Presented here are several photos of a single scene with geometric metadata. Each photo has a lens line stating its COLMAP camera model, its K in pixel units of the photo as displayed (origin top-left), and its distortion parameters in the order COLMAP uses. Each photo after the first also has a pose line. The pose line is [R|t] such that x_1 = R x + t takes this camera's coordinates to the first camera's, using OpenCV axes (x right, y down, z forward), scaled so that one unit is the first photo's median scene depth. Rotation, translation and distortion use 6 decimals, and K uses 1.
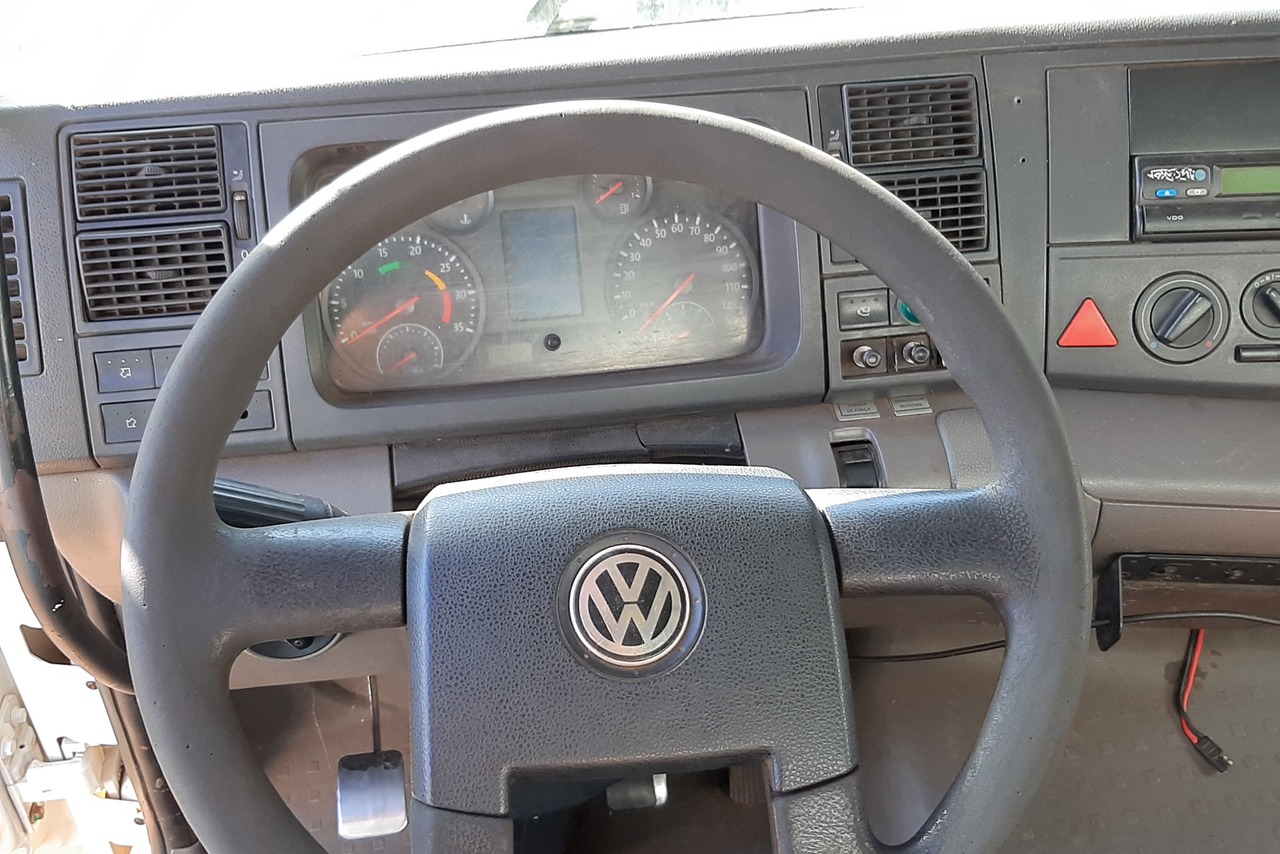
lens RADIAL K [[1347.7, 0, 640.0], [0, 1347.7, 427.0], [0, 0, 1]] dist [0.096171, -0.204904]
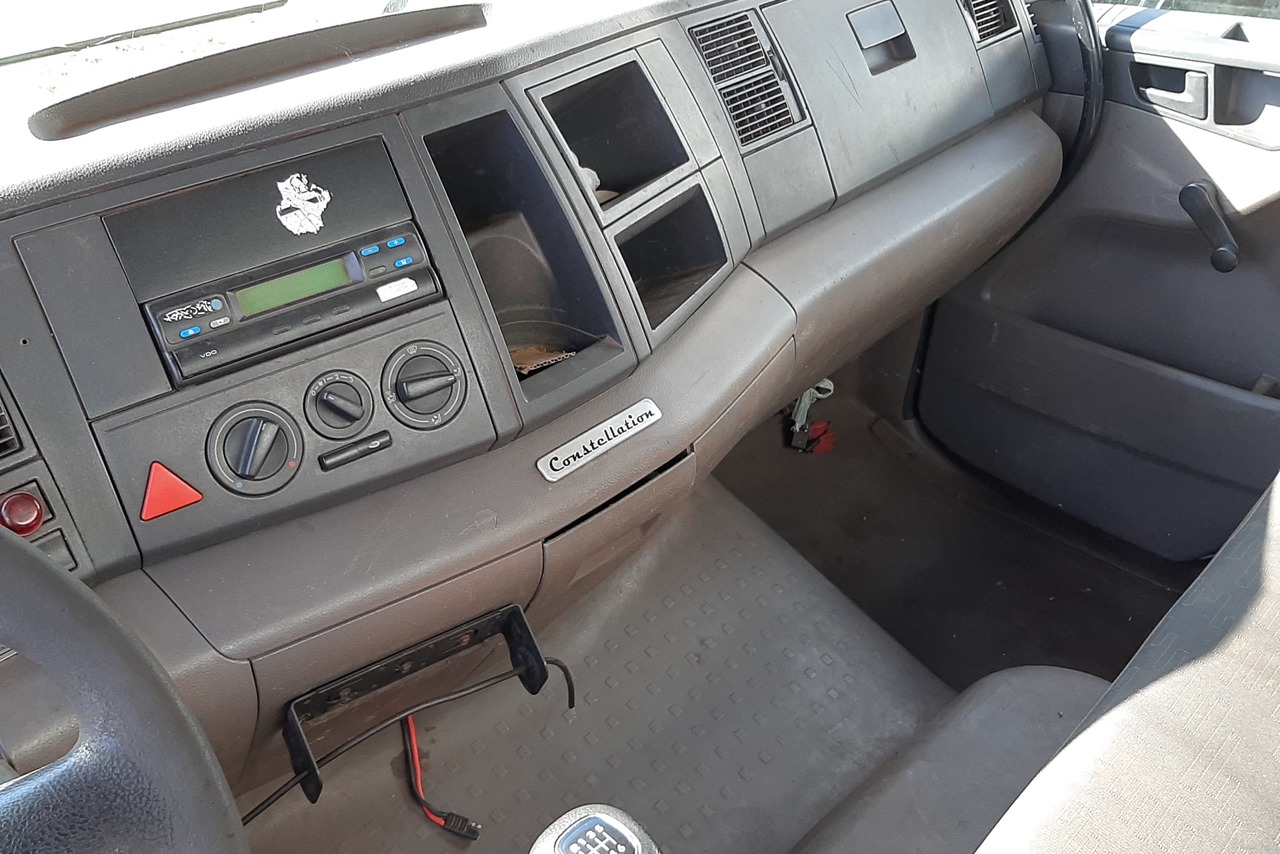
lens RADIAL K [[1347.7, 0, 640.0], [0, 1347.7, 427.0], [0, 0, 1]] dist [0.096171, -0.204904]
pose [[0.776983, -0.329137, 0.536624, 0.100100], [0.361568, 0.931131, 0.047590, -0.041792], [-0.515331, 0.157049, 0.842478, 0.052363]]
